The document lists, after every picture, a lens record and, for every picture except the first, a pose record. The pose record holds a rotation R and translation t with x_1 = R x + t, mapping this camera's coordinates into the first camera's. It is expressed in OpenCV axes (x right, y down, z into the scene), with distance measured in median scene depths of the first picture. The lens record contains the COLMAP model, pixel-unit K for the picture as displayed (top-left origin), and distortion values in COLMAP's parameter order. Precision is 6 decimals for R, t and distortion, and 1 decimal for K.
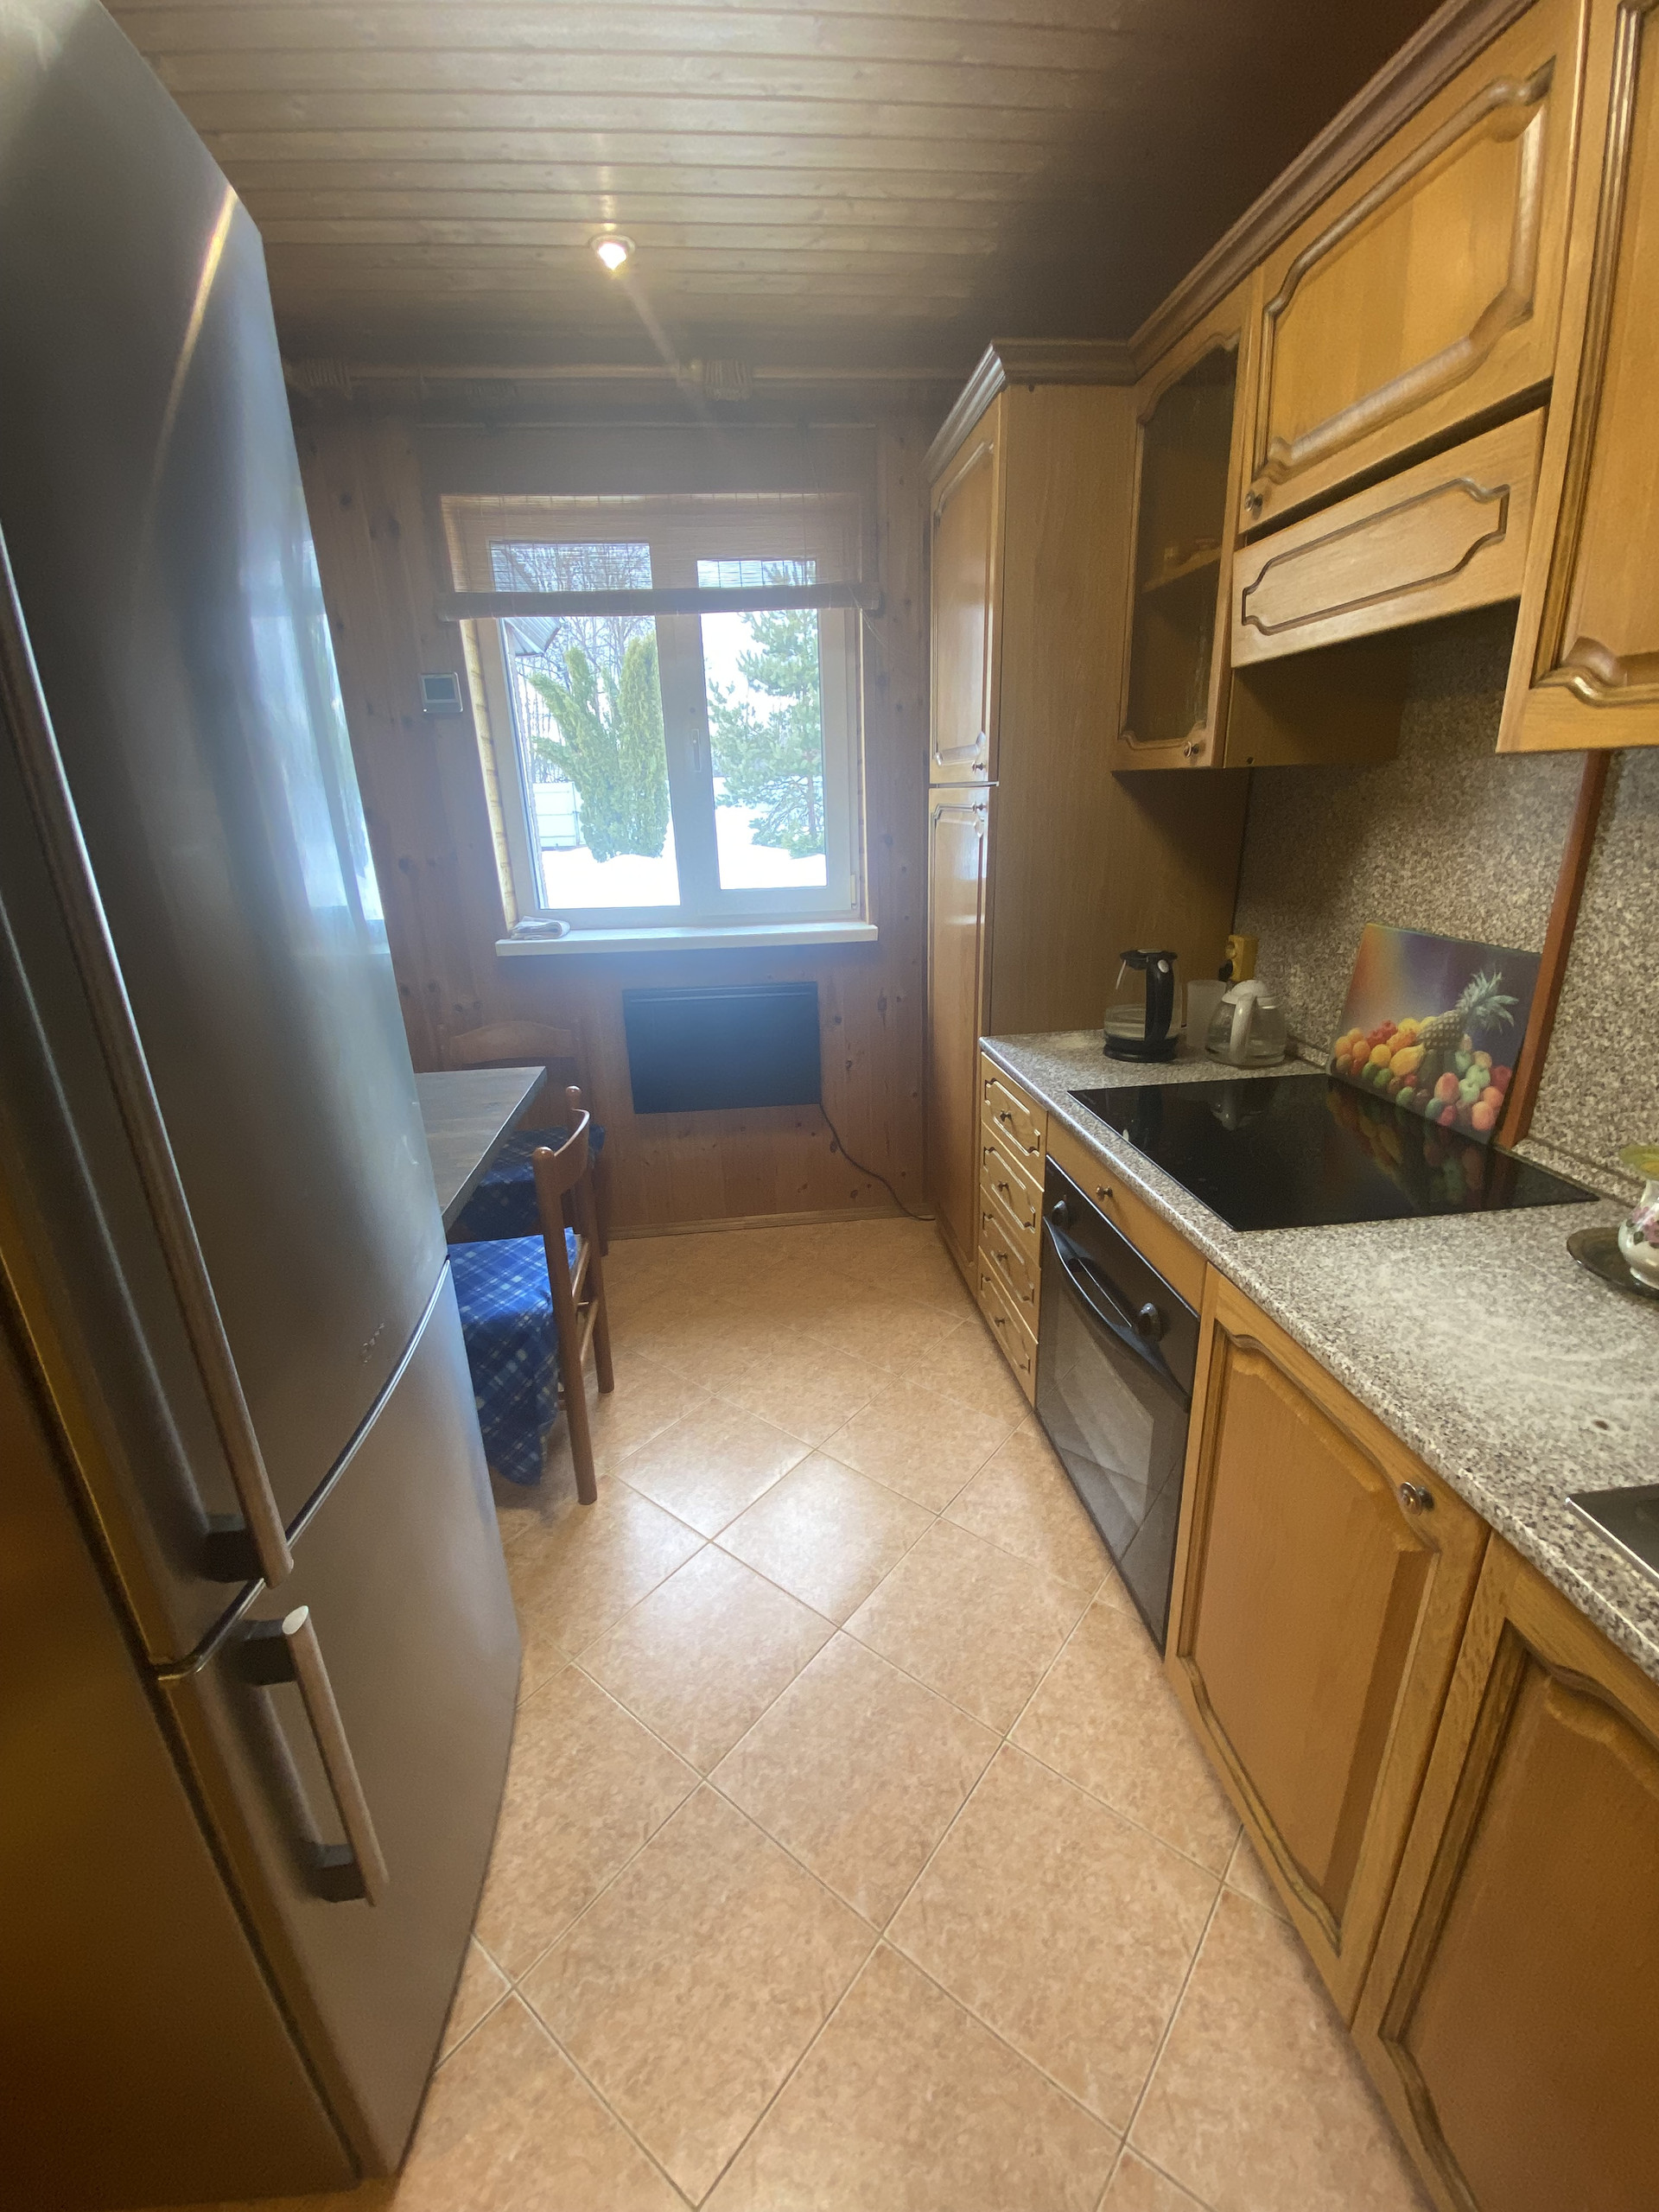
lens RADIAL K [[910.8, 0, 808.0], [0, 910.8, 1104.3], [0, 0, 1]] dist [0.019814, -0.019223]
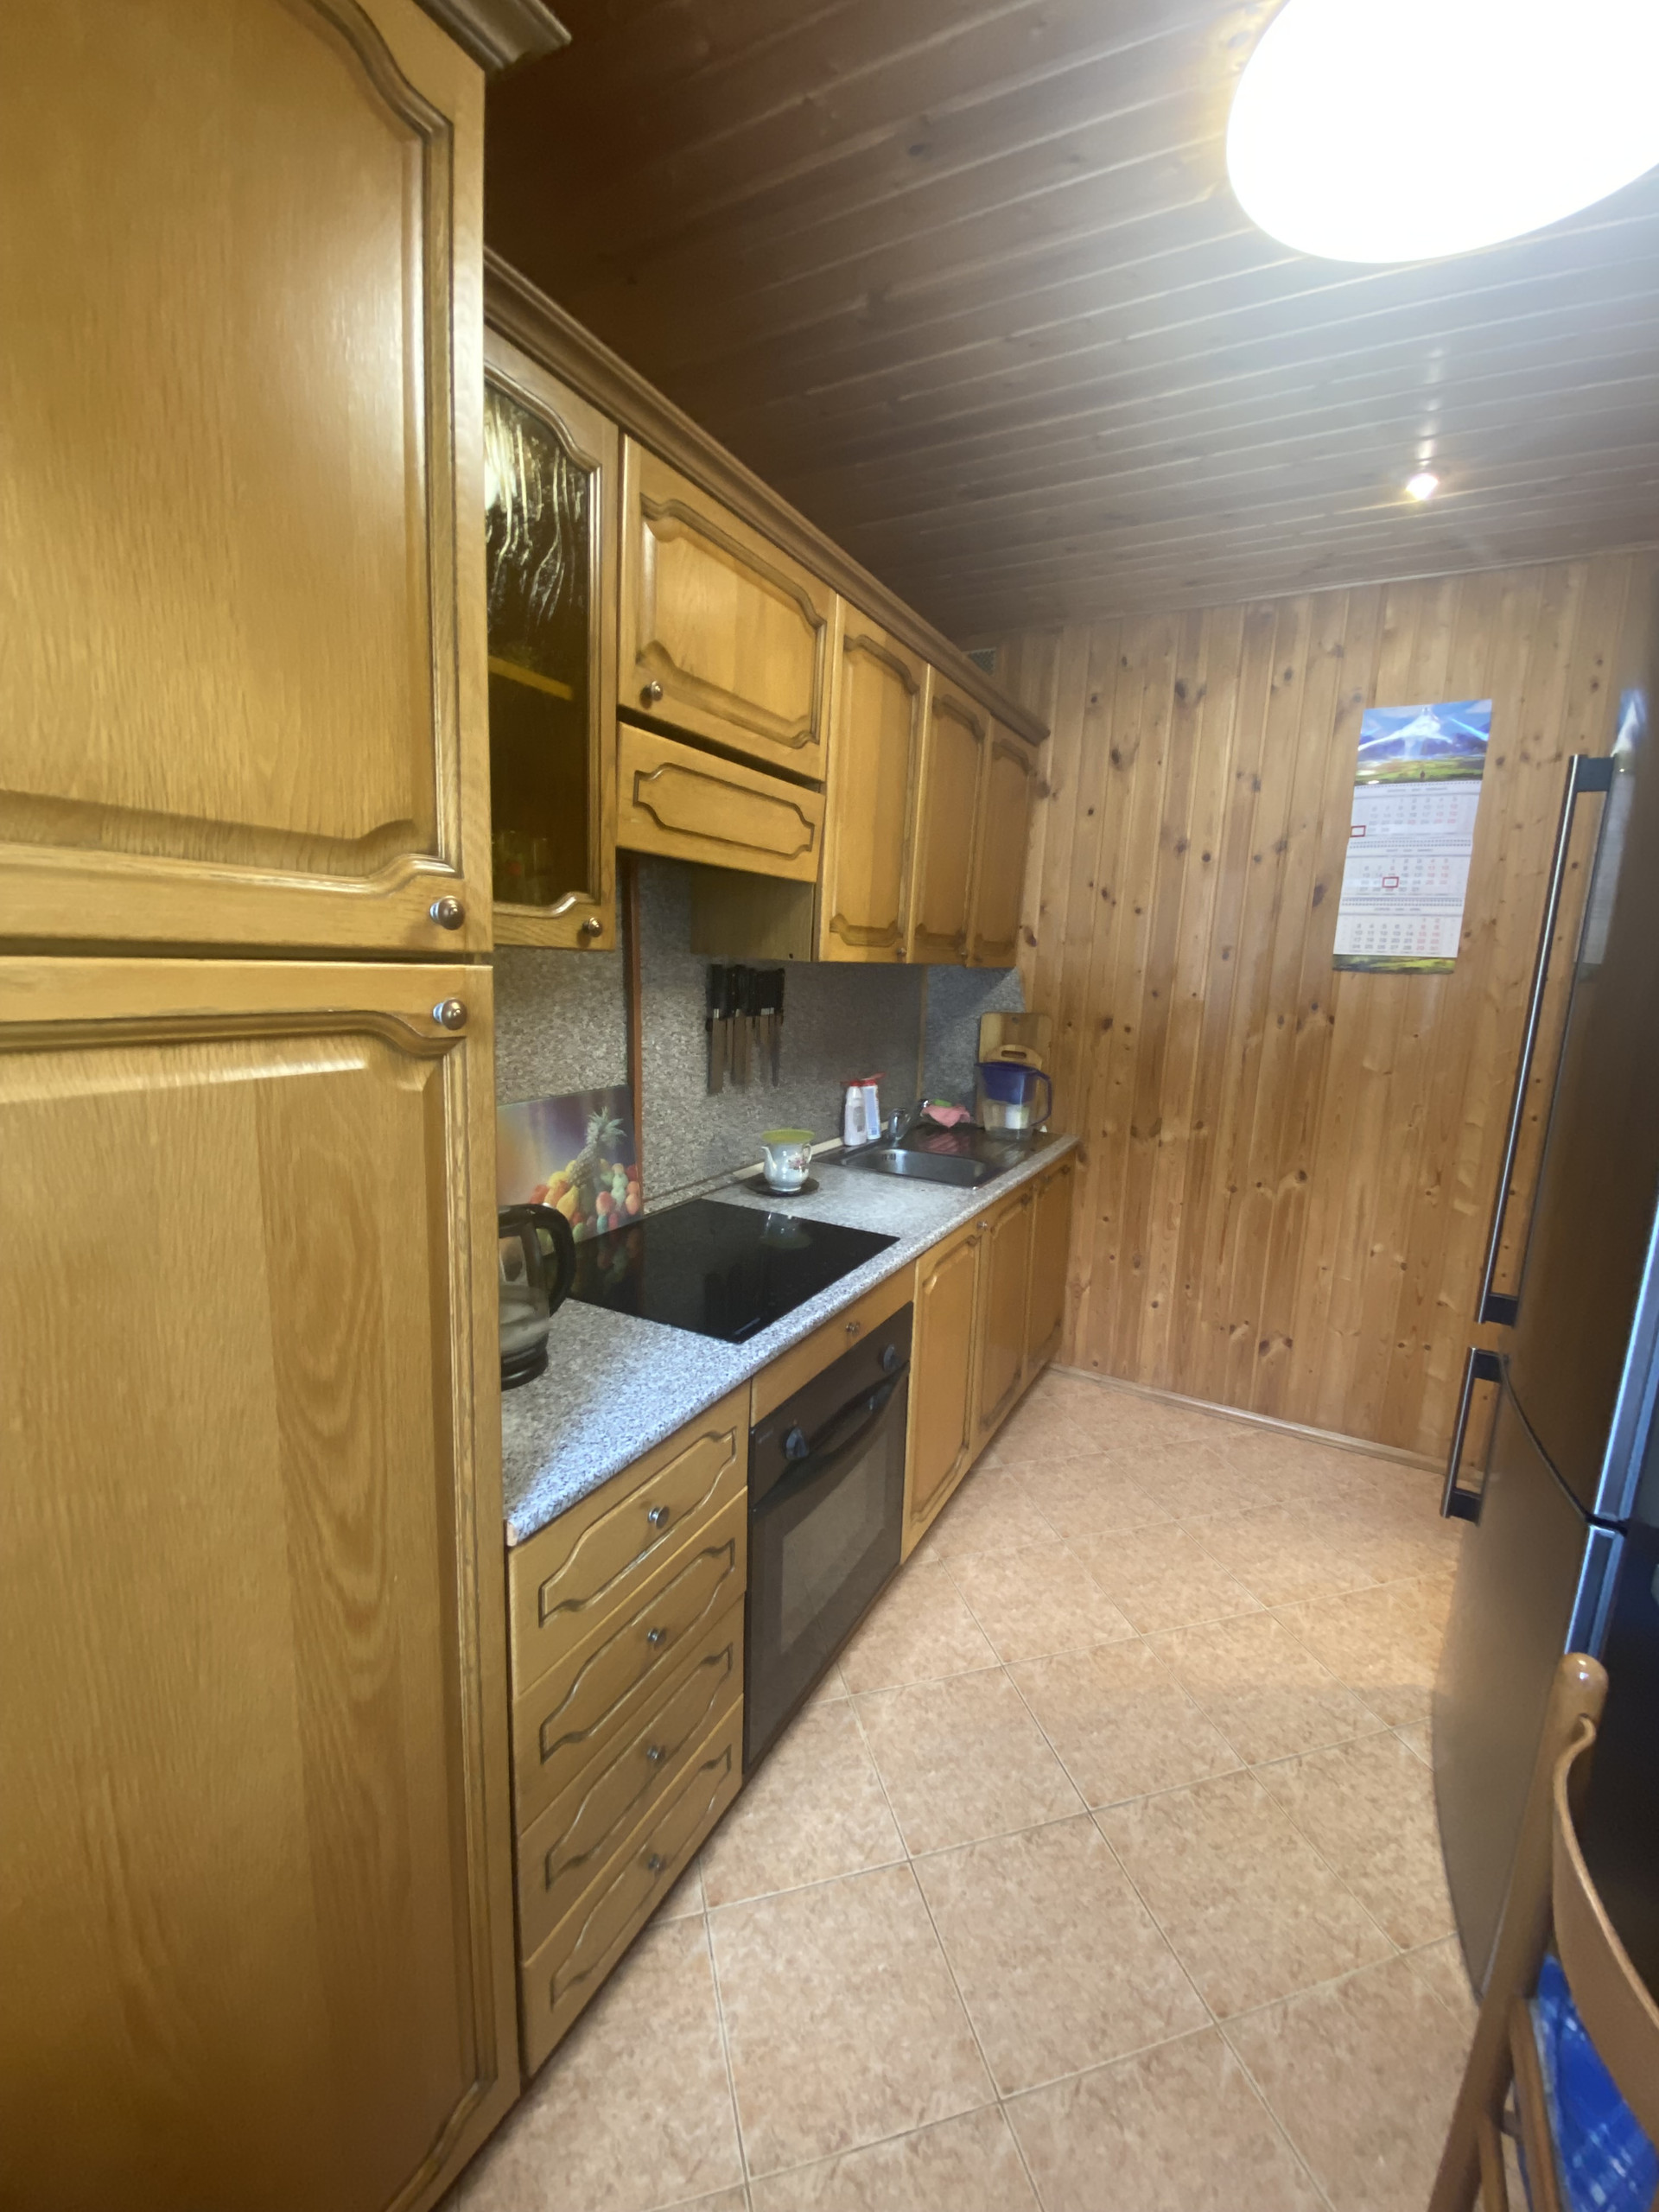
lens RADIAL K [[904.9, 0, 829.5], [0, 904.9, 1106.0], [0, 0, 1]] dist [0.001890, -0.014929]
pose [[-0.838864, -0.088682, 0.537068, -0.214296], [0.162676, 0.900708, 0.402817, -0.594807], [-0.519464, 0.425277, -0.741146, 1.727848]]
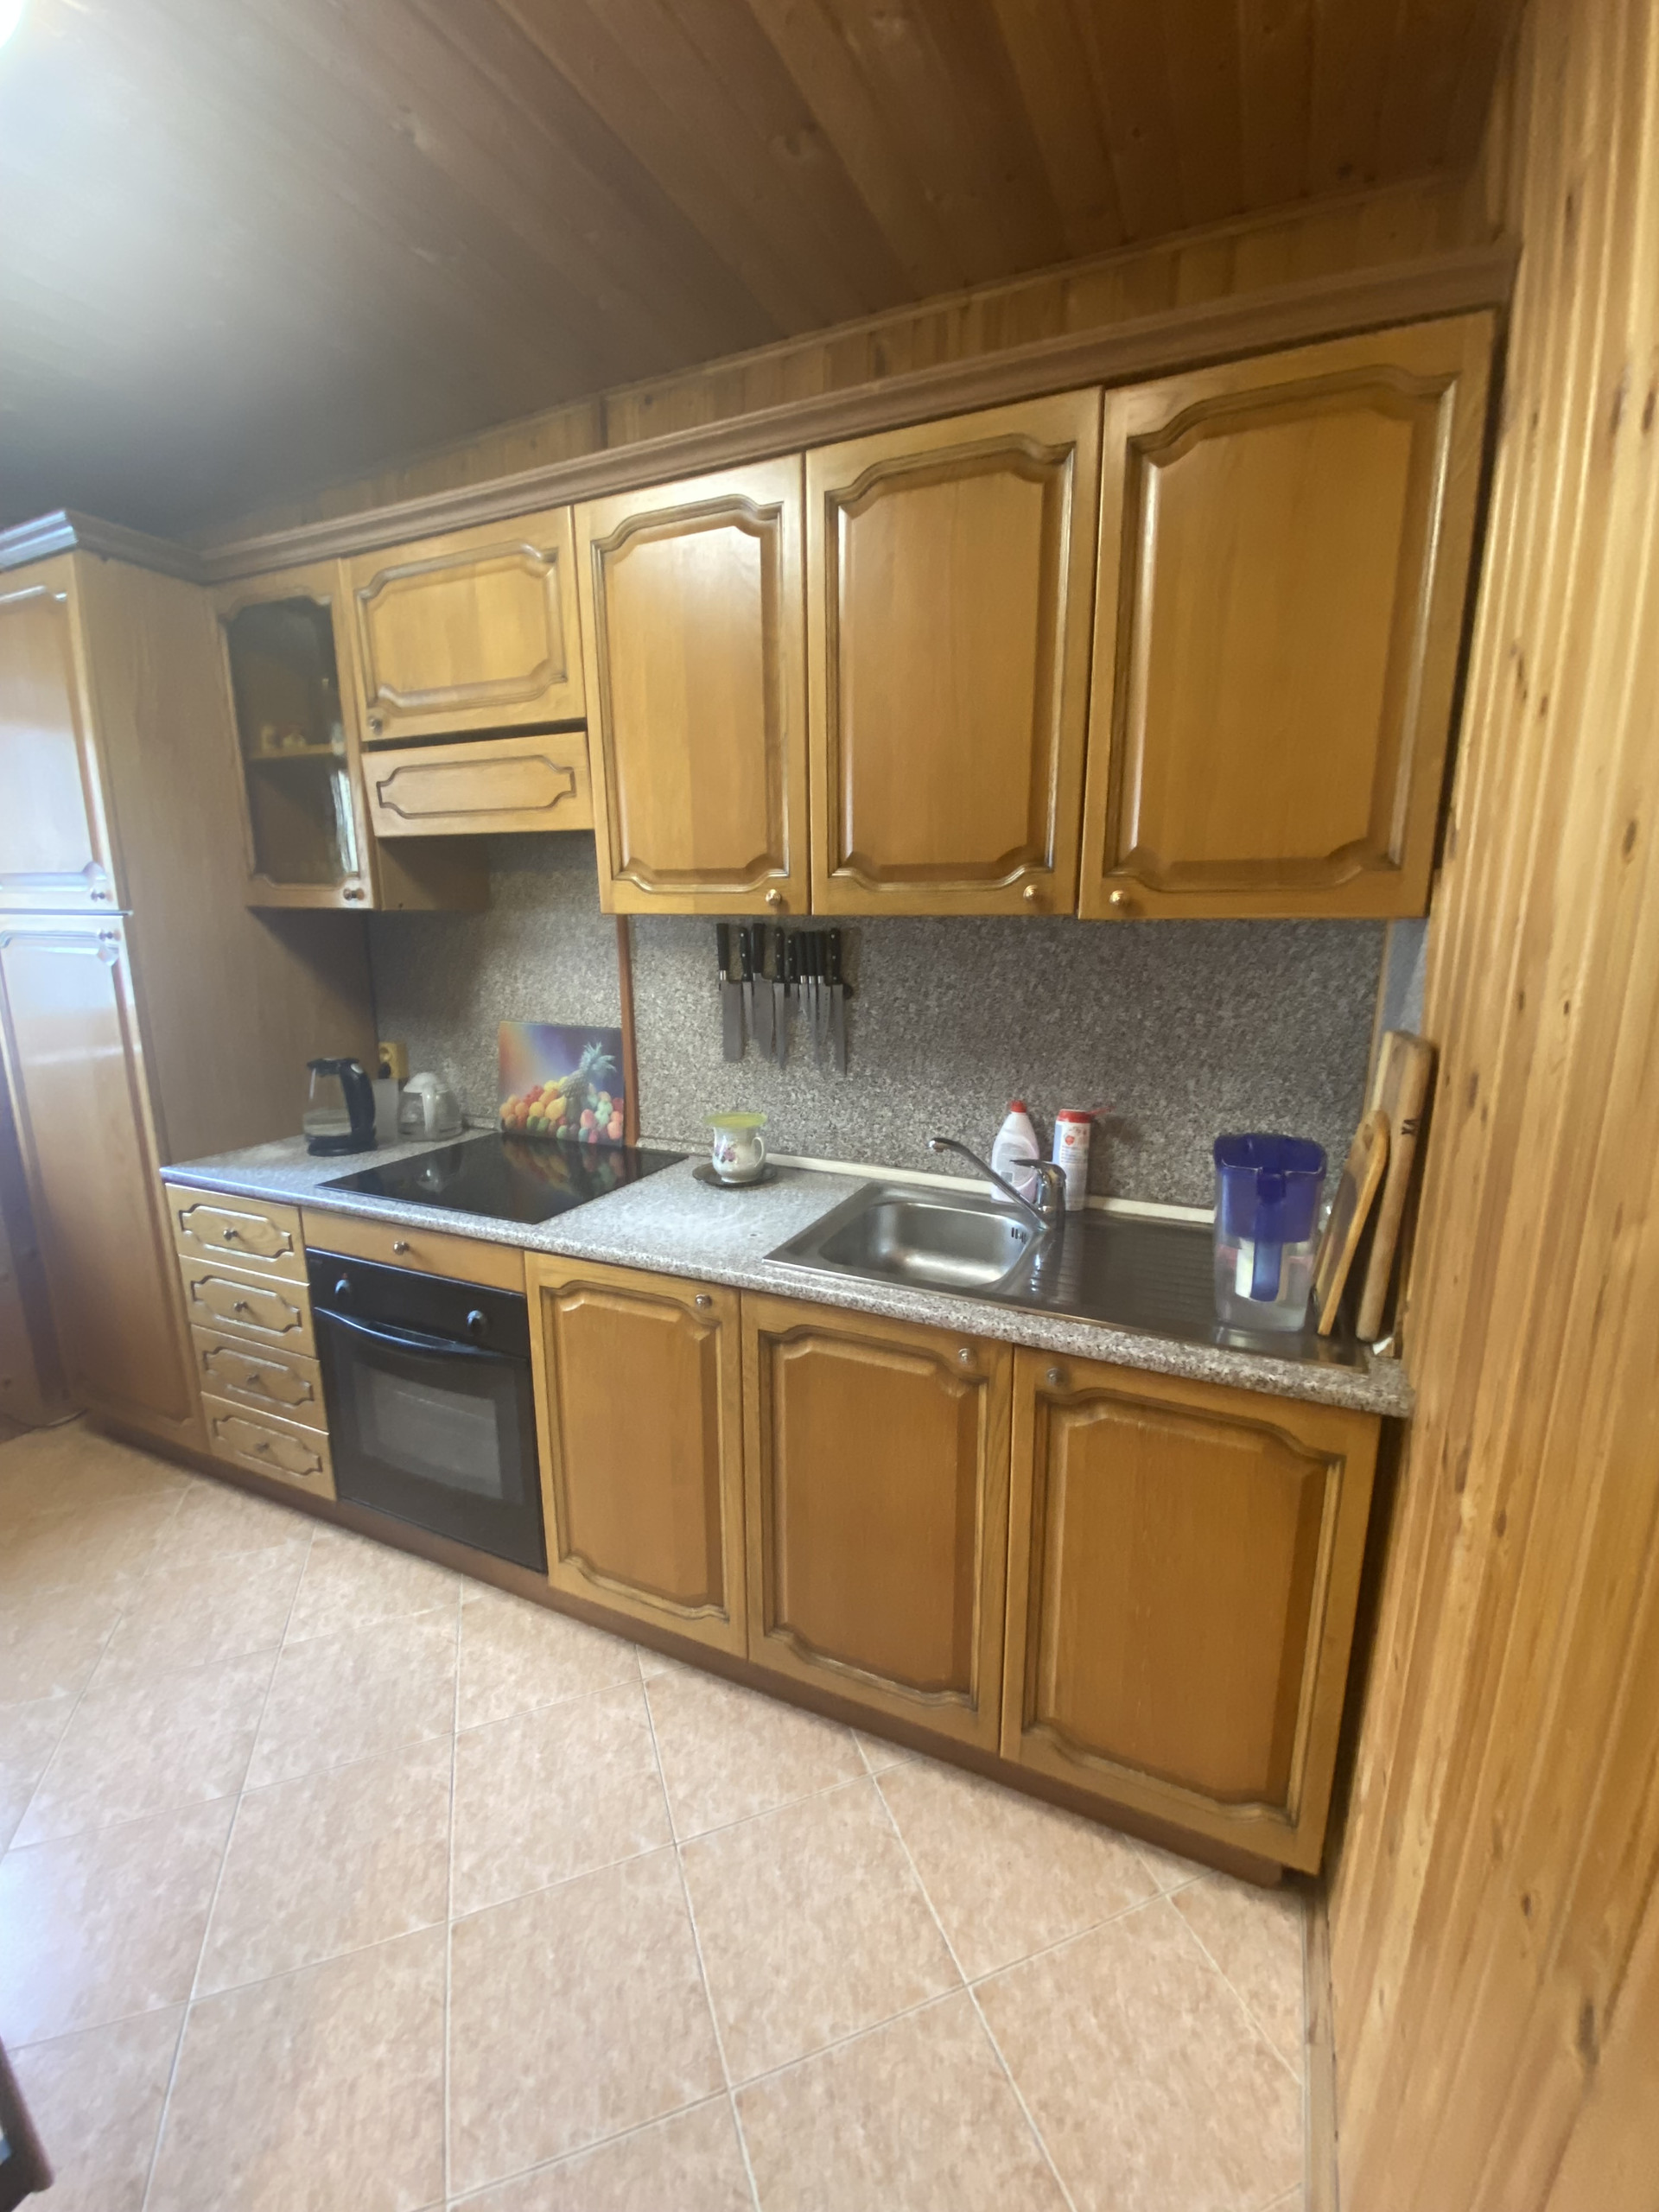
lens RADIAL K [[897.8, 0, 877.4], [0, 897.8, 1112.9], [0, 0, 1]] dist [0.000614, -0.015057]
pose [[0.467111, -0.151682, 0.871091, -0.394243], [0.258485, 0.965564, 0.029523, 0.053623], [-0.845572, 0.211373, 0.490234, -0.156161]]
